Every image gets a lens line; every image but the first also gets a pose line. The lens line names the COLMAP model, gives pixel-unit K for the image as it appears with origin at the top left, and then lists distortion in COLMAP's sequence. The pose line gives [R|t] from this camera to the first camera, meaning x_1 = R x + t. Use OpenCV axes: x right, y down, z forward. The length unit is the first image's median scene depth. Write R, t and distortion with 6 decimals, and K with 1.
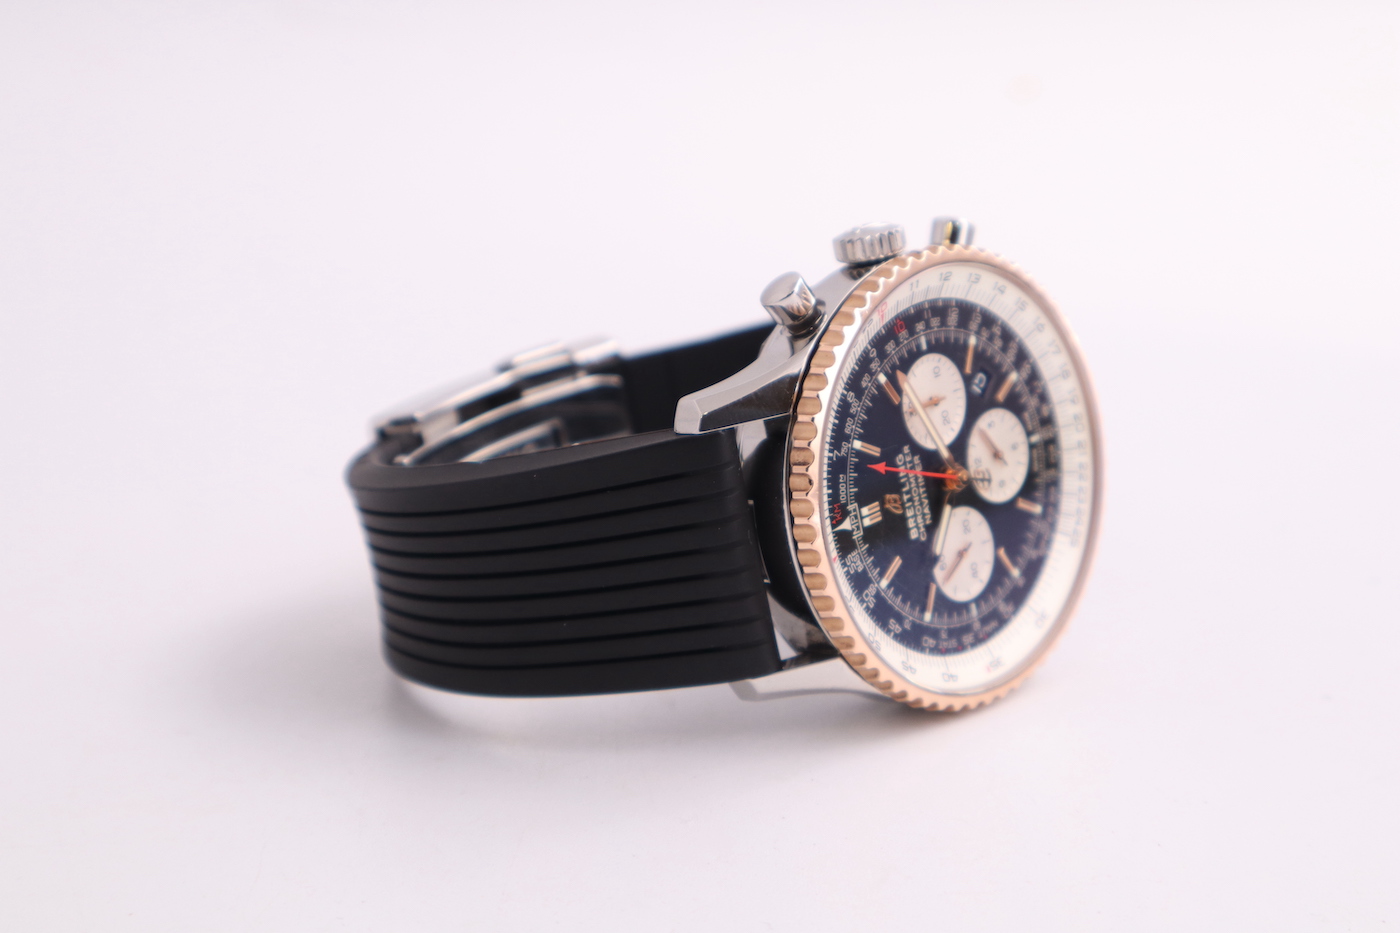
lens RADIAL K [[2934.1, 0, 701.1], [0, 2934.1, 462.1], [0, 0, 1]] dist [0.008471, 0.000000]
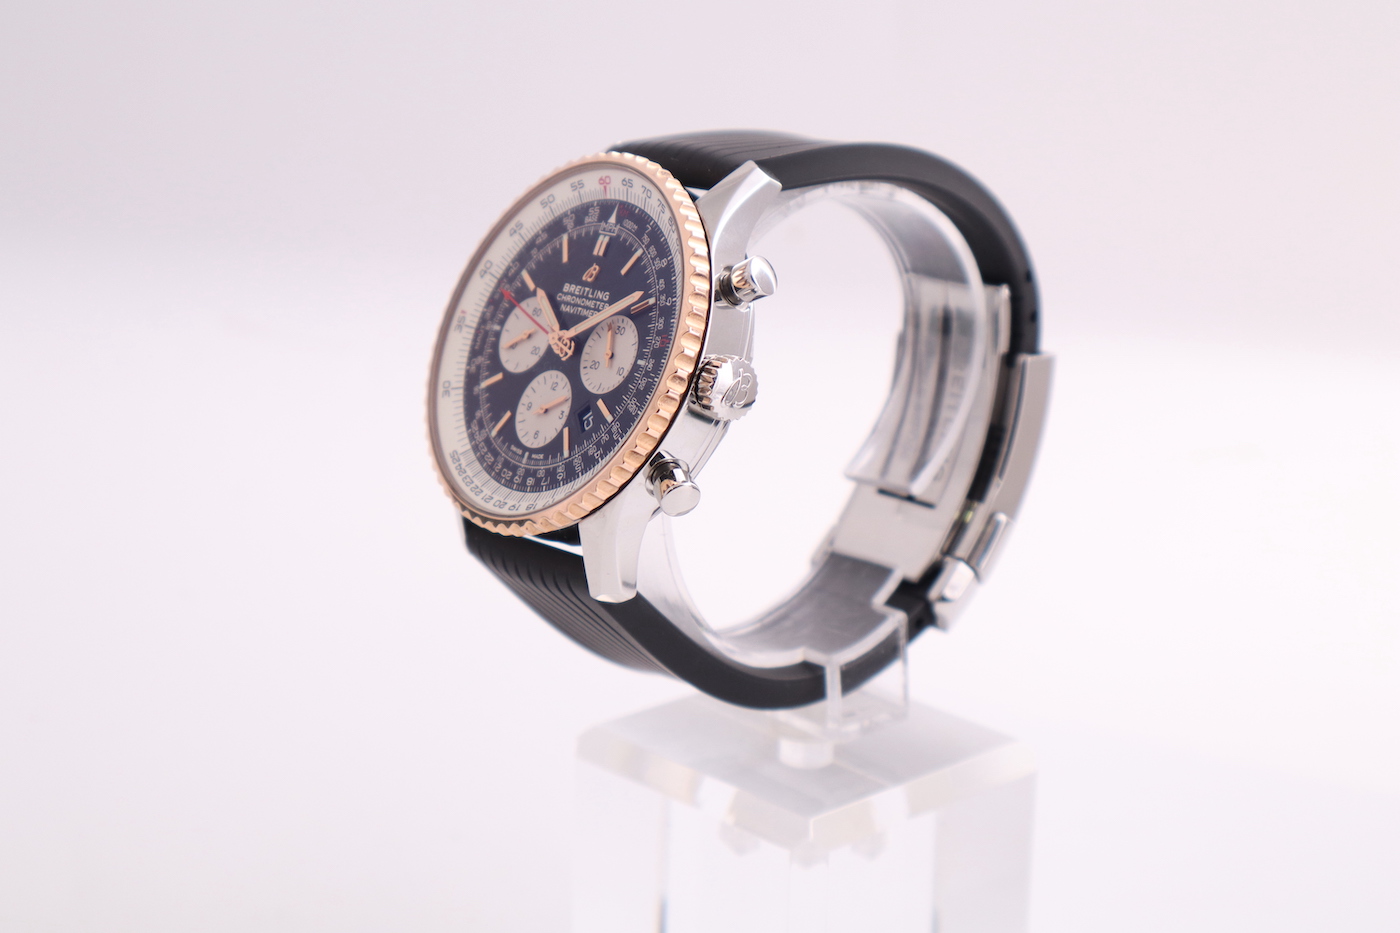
lens RADIAL K [[2934.1, 0, 701.2], [0, 2934.1, 464.2], [0, 0, 1]] dist [0.008471, 0.000000]
pose [[-0.843488, 0.404755, -0.353130, 0.471872], [-0.518254, -0.440409, 0.733111, -0.899523], [0.141209, 0.801382, 0.581246, 0.376671]]
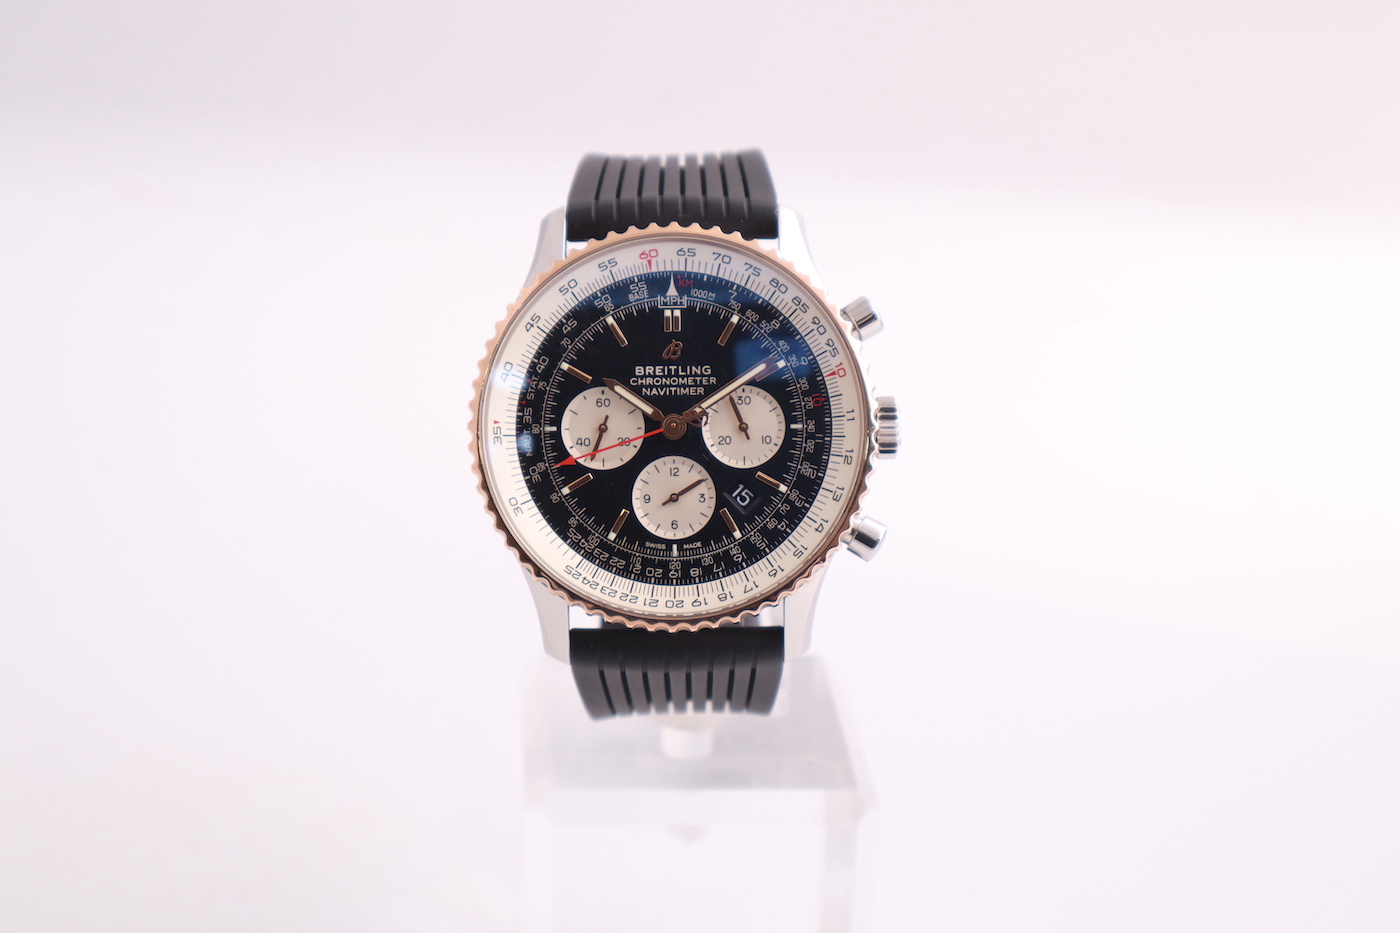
lens RADIAL K [[2934.1, 0, 698.3], [0, 2934.1, 468.7], [0, 0, 1]] dist [0.008471, 0.000000]
pose [[-0.191784, 0.634957, -0.748364, 0.949741], [-0.960918, -0.276592, 0.011578, -0.021589], [-0.199640, 0.721336, 0.663188, 0.260745]]
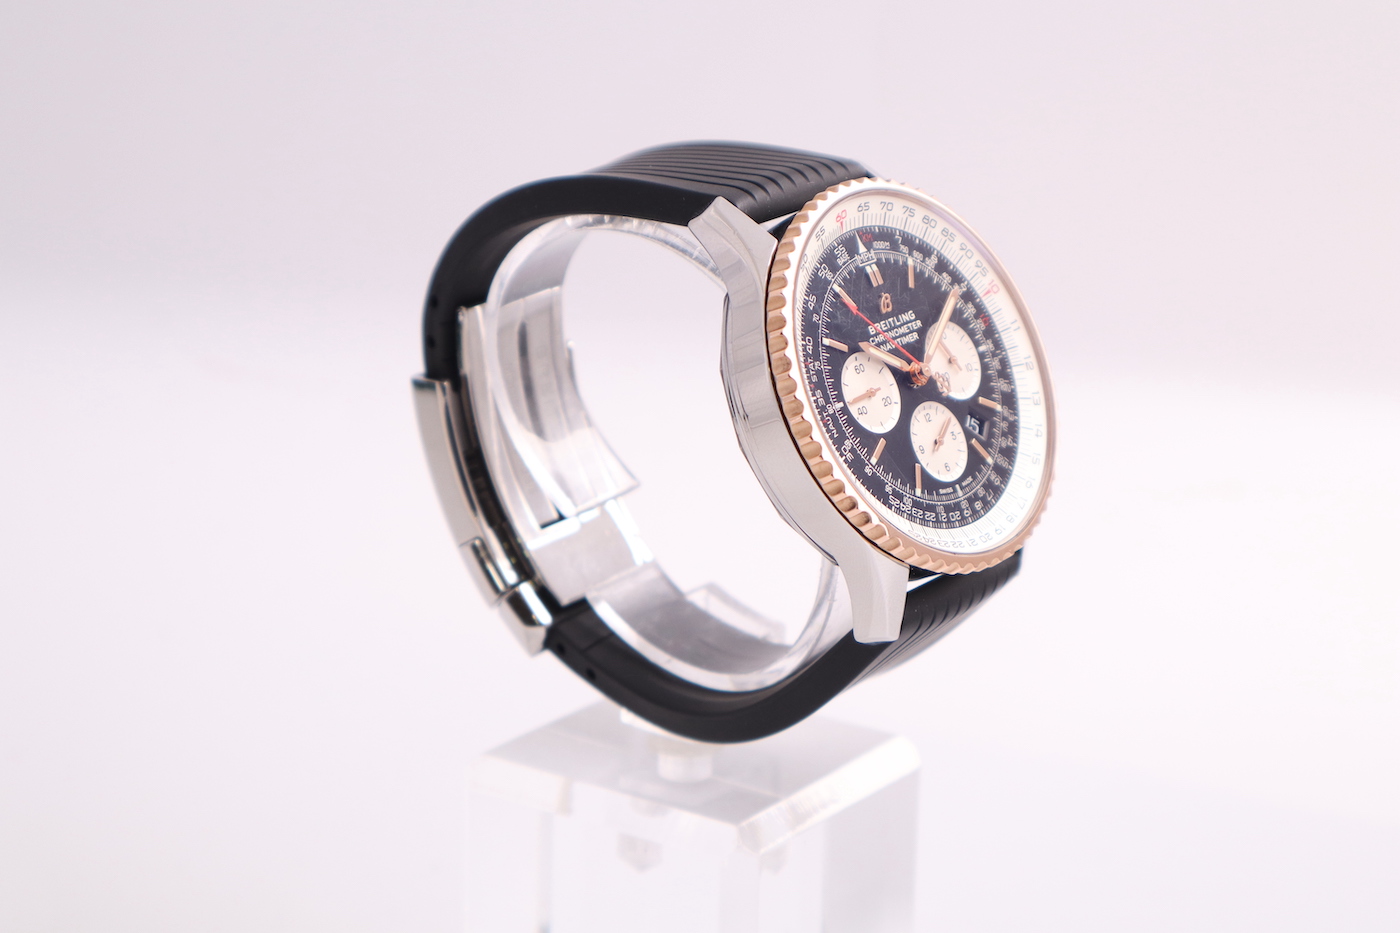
lens RADIAL K [[2934.1, 0, 699.1], [0, 2934.1, 466.8], [0, 0, 1]] dist [0.008471, 0.000000]
pose [[0.604576, 0.499862, -0.620182, 0.760899], [-0.705101, -0.026375, -0.708616, 0.872430], [-0.370567, 0.865703, 0.336508, 0.686921]]
